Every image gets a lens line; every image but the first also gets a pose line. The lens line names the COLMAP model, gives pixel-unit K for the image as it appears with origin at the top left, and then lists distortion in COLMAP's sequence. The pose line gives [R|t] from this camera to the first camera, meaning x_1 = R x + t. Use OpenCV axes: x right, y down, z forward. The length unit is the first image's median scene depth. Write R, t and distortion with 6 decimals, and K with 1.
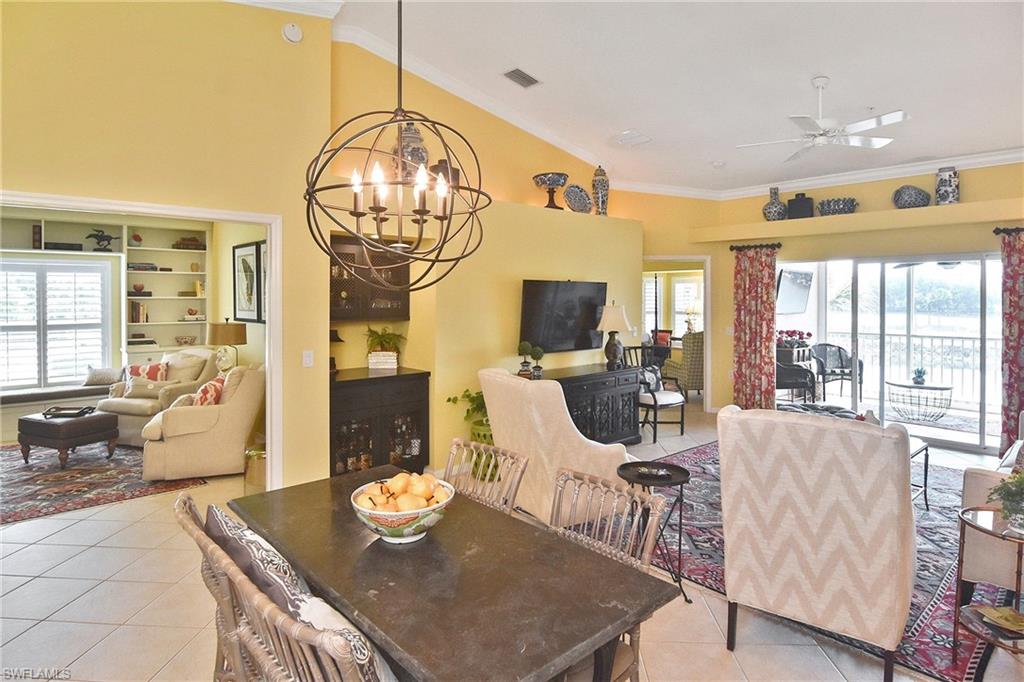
lens RADIAL K [[558.7, 0, 526.4], [0, 558.7, 305.3], [0, 0, 1]] dist [-0.025051, -0.000839]
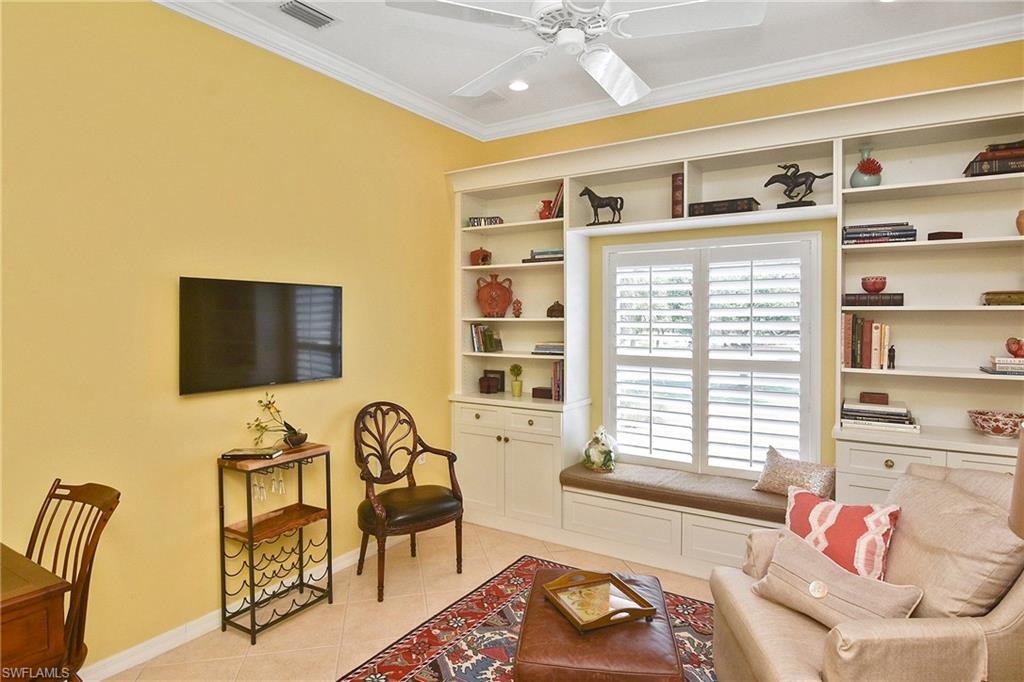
lens RADIAL K [[588.5, 0, 503.4], [0, 588.5, 316.5], [0, 0, 1]] dist [0.000783, -0.009667]
pose [[0.232348, 0.007647, -0.972603, -0.377837], [-0.011960, 0.999916, 0.005005, -0.007402], [0.972559, 0.010469, 0.232420, 0.707752]]
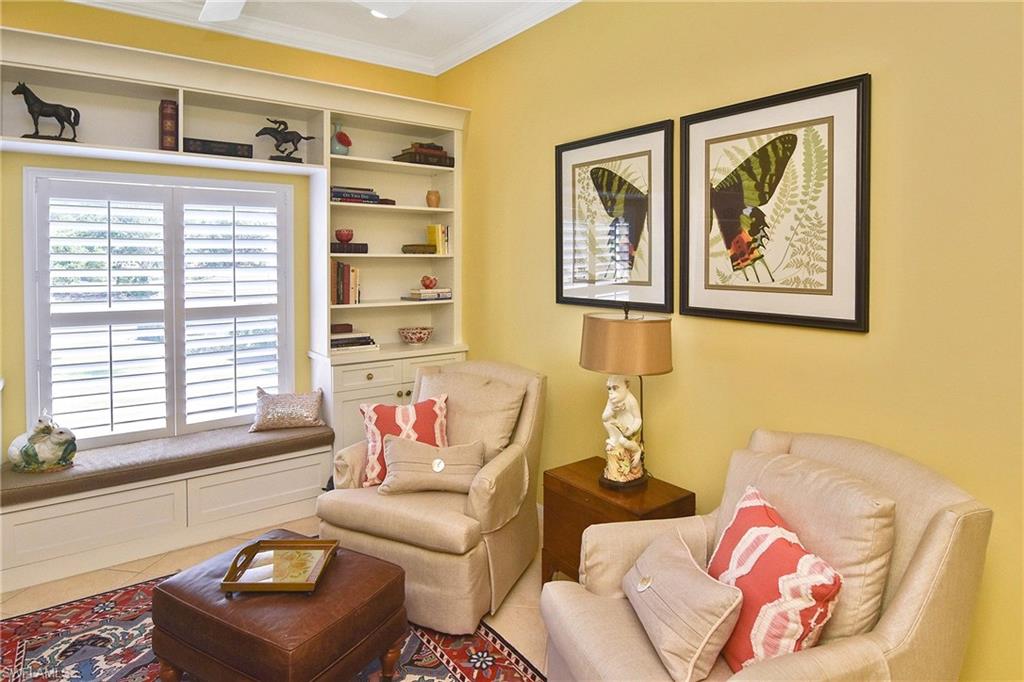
lens RADIAL K [[588.5, 0, 527.1], [0, 588.5, 271.4], [0, 0, 1]] dist [0.000783, -0.009667]
pose [[0.993035, 0.002708, -0.117787, -0.533363], [-0.002096, 0.999984, 0.005315, -0.002123], [0.117800, -0.005031, 0.993025, 0.536980]]
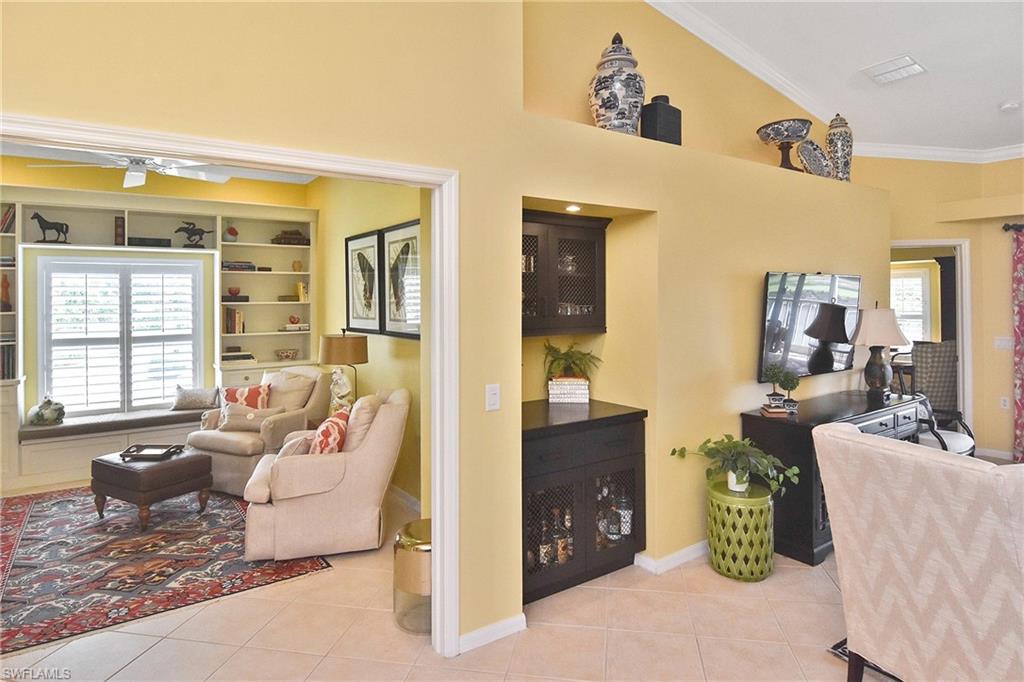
lens RADIAL K [[573.3, 0, 523.7], [0, 573.3, 300.0], [0, 0, 1]] dist [-0.021476, 0.001069]
pose [[0.991243, -0.009041, -0.131744, -0.179383], [0.007060, 0.999855, -0.015493, -0.002717], [0.131865, 0.014427, 0.991163, 0.234921]]
